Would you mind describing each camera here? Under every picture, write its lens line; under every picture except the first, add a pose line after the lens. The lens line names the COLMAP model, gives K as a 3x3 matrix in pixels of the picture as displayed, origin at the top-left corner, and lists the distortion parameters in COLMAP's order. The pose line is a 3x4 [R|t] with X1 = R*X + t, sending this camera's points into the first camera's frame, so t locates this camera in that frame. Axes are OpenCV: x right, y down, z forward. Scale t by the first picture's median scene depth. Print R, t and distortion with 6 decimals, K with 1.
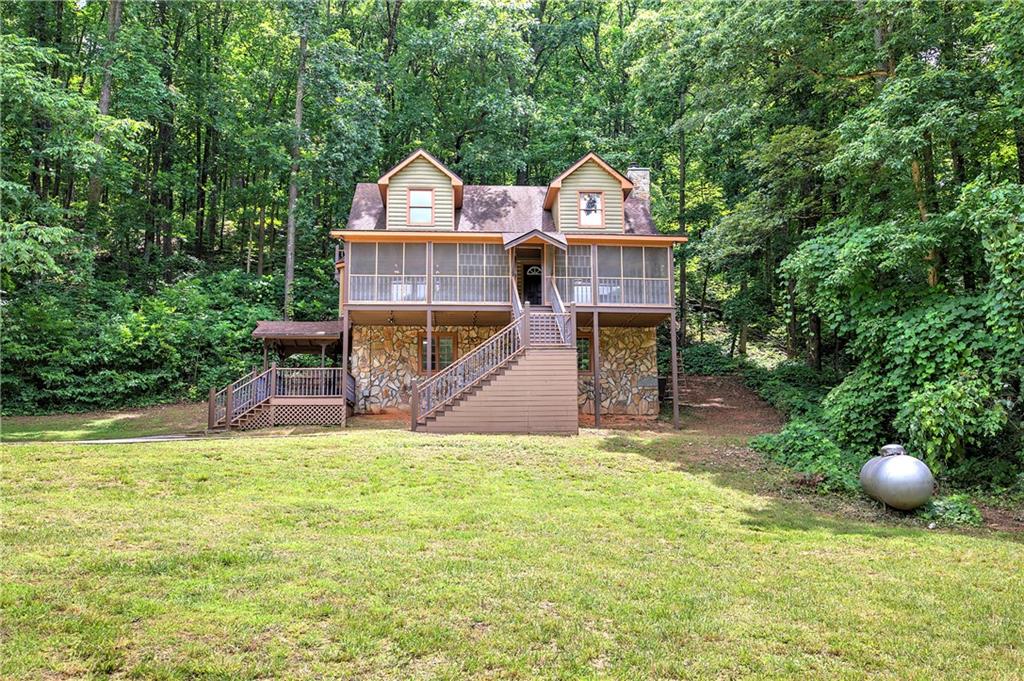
lens RADIAL K [[840.3, 0, 512.0], [0, 840.3, 340.5], [0, 0, 1]] dist [0.009769, 0.008184]
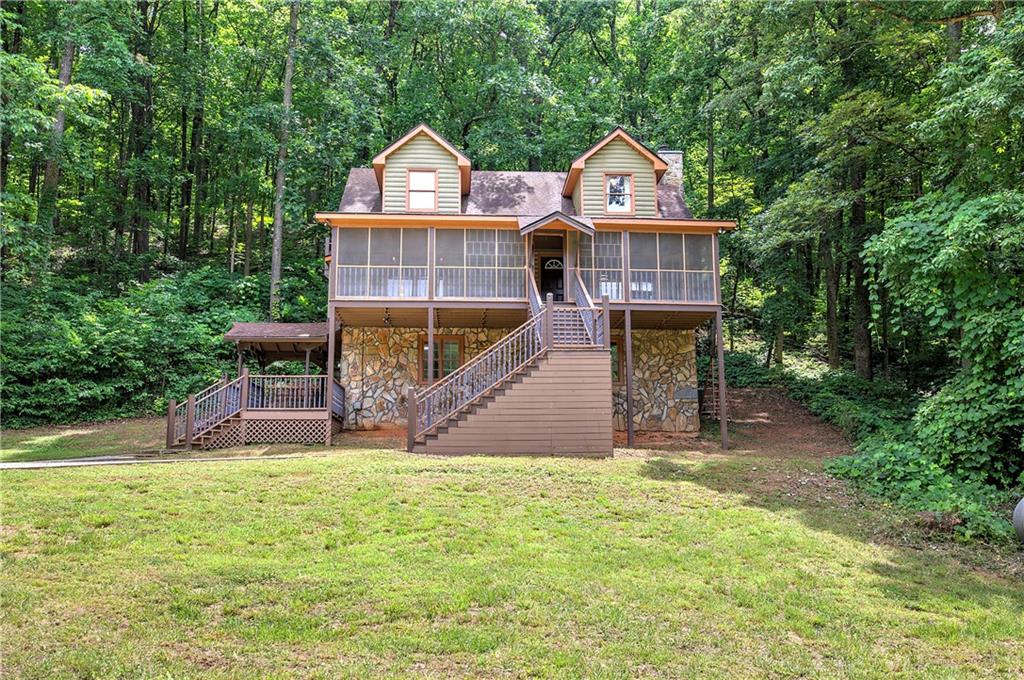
lens RADIAL K [[840.3, 0, 512.0], [0, 840.3, 340.0], [0, 0, 1]] dist [0.009769, 0.008184]
pose [[0.999975, 0.001435, -0.006946, -0.010691], [-0.001567, 0.999819, -0.018982, 0.012209], [0.006917, 0.018993, 0.999796, 0.151000]]
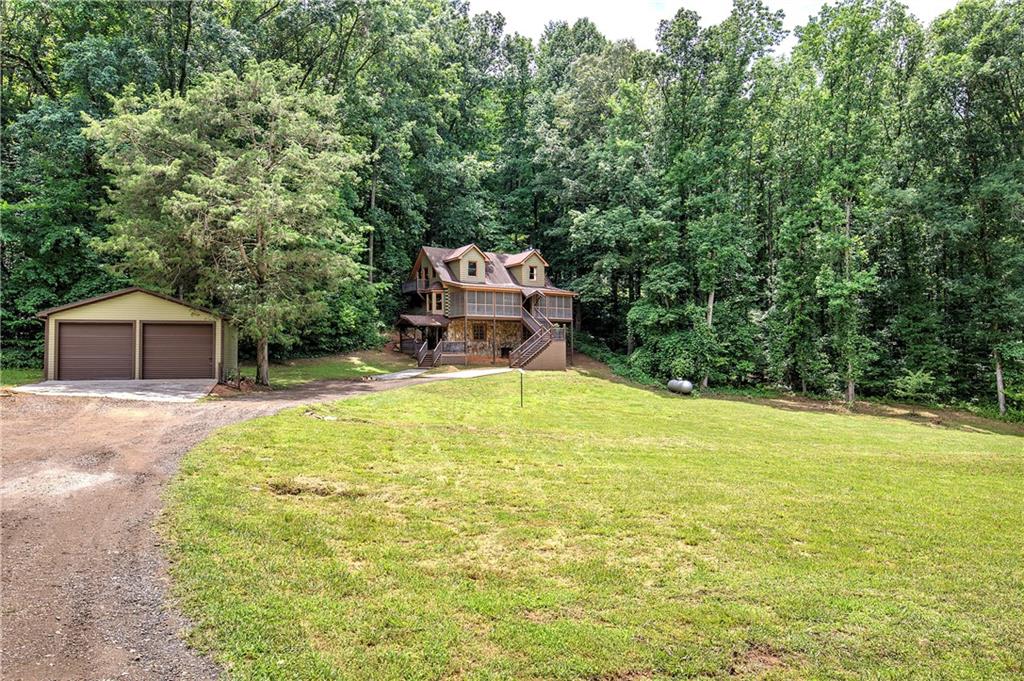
lens RADIAL K [[698.9, 0, 512.0], [0, 698.9, 340.5], [0, 0, 1]] dist [0.006541, -0.003398]
pose [[0.870847, 0.017286, 0.491249, -1.043475], [-0.077454, 0.991723, 0.102407, -0.183881], [-0.485413, -0.127230, 0.864978, -0.817162]]
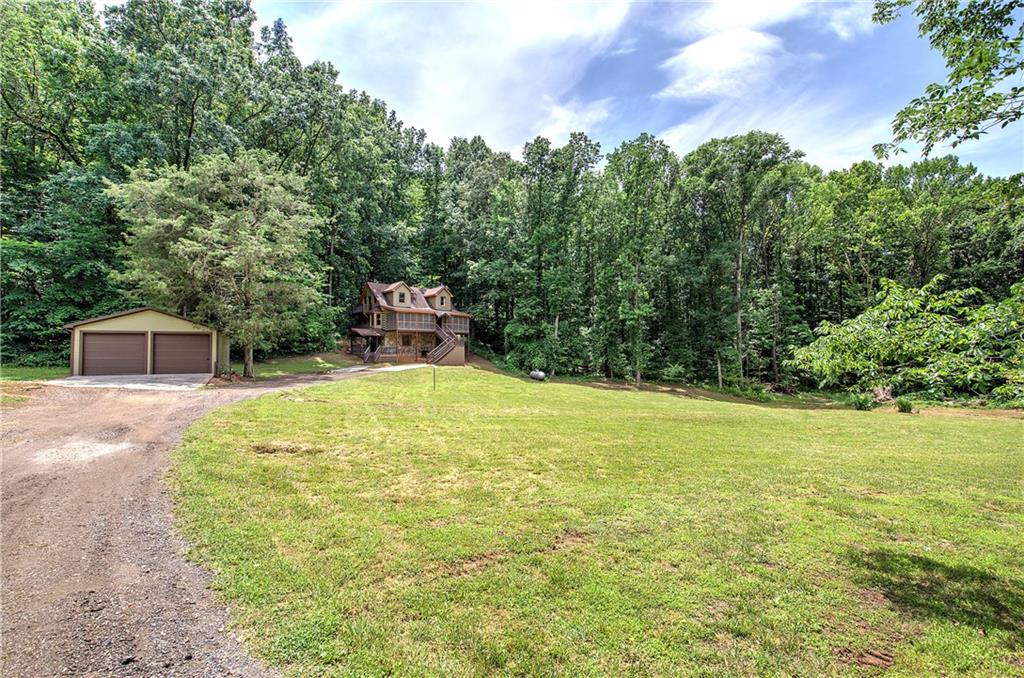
lens RADIAL K [[457.1, 0, 516.1], [0, 457.1, 344.0], [0, 0, 1]] dist [-0.001688, 0.001064]
pose [[0.765436, 0.021040, 0.643168, -1.043440], [-0.096610, 0.991895, 0.082528, -0.187080], [-0.636219, -0.125306, 0.761265, -0.831112]]
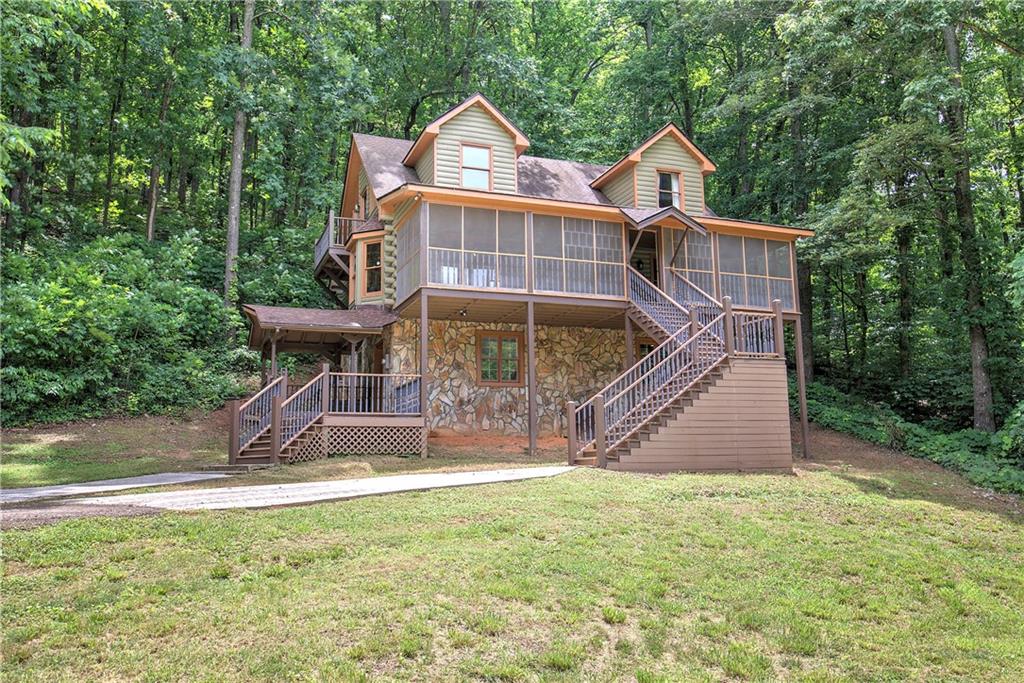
lens RADIAL K [[840.3, 0, 512.0], [0, 840.3, 341.5], [0, 0, 1]] dist [0.009769, 0.008184]
pose [[0.956189, 0.039124, 0.290125, -0.320538], [-0.037253, 0.999234, -0.011970, 0.009141], [-0.290371, 0.000637, 0.956914, 0.272947]]
